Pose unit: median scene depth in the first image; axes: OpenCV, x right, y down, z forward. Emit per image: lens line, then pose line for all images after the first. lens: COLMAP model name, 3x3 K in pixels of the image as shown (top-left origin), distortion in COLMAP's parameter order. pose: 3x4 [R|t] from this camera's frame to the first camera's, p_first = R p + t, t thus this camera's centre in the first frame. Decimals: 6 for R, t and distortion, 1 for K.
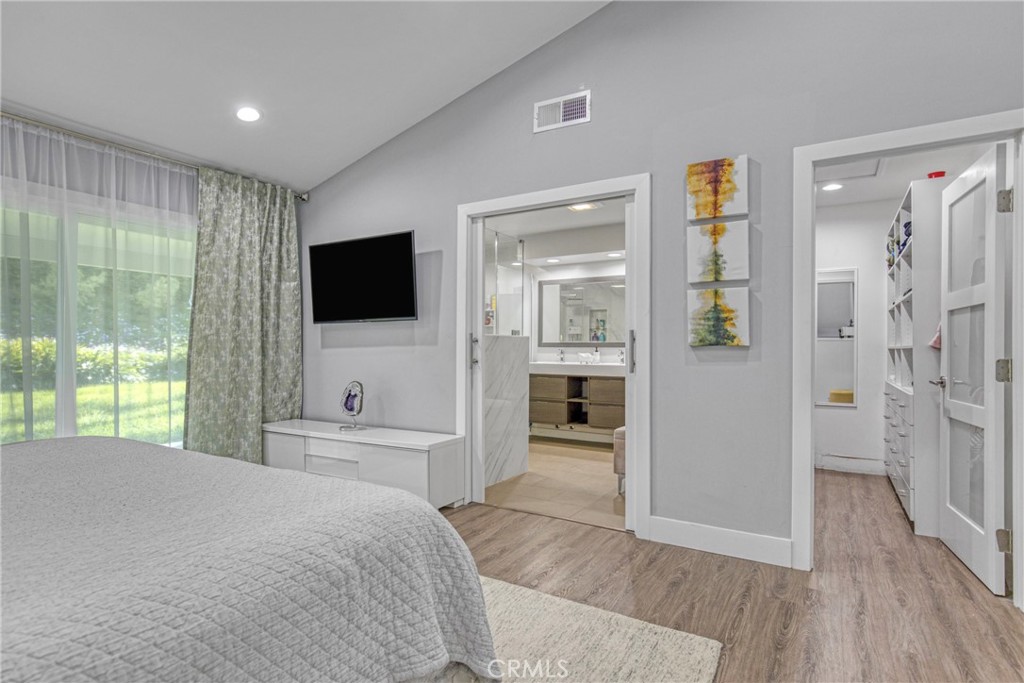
lens RADIAL K [[527.1, 0, 512.0], [0, 527.1, 341.5], [0, 0, 1]] dist [-0.001005, -0.000018]
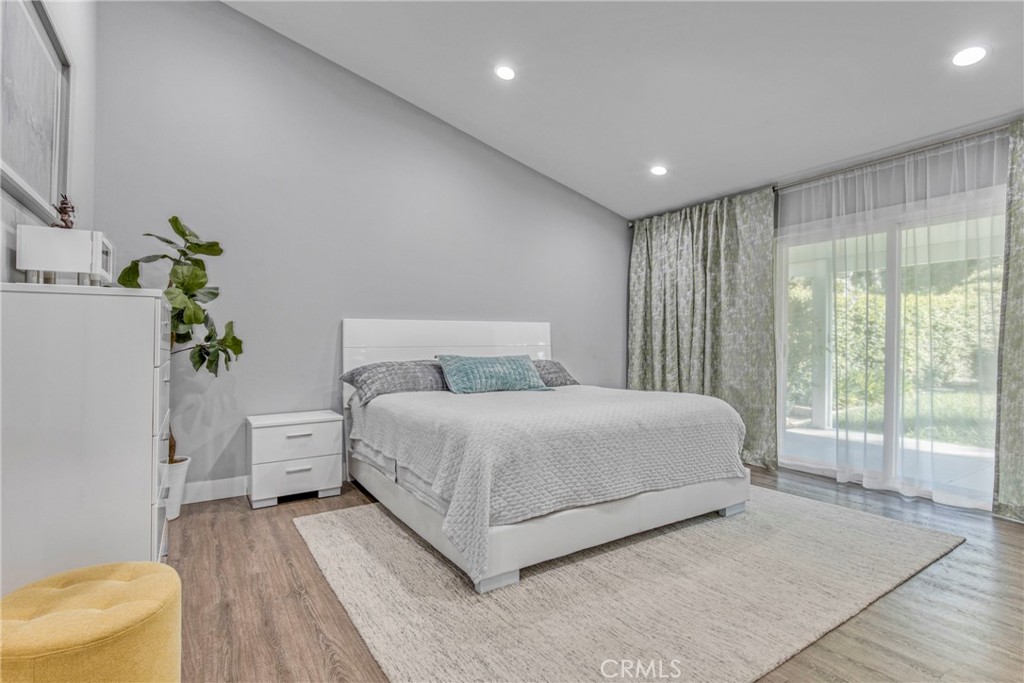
lens RADIAL K [[495.8, 0, 512.0], [0, 495.8, 341.5], [0, 0, 1]] dist [0.002497, 0.000538]
pose [[-0.446093, -0.014133, -0.894875, 0.515564], [-0.009085, 0.999895, -0.011262, 0.034682], [0.894940, 0.003106, -0.446175, 0.717772]]
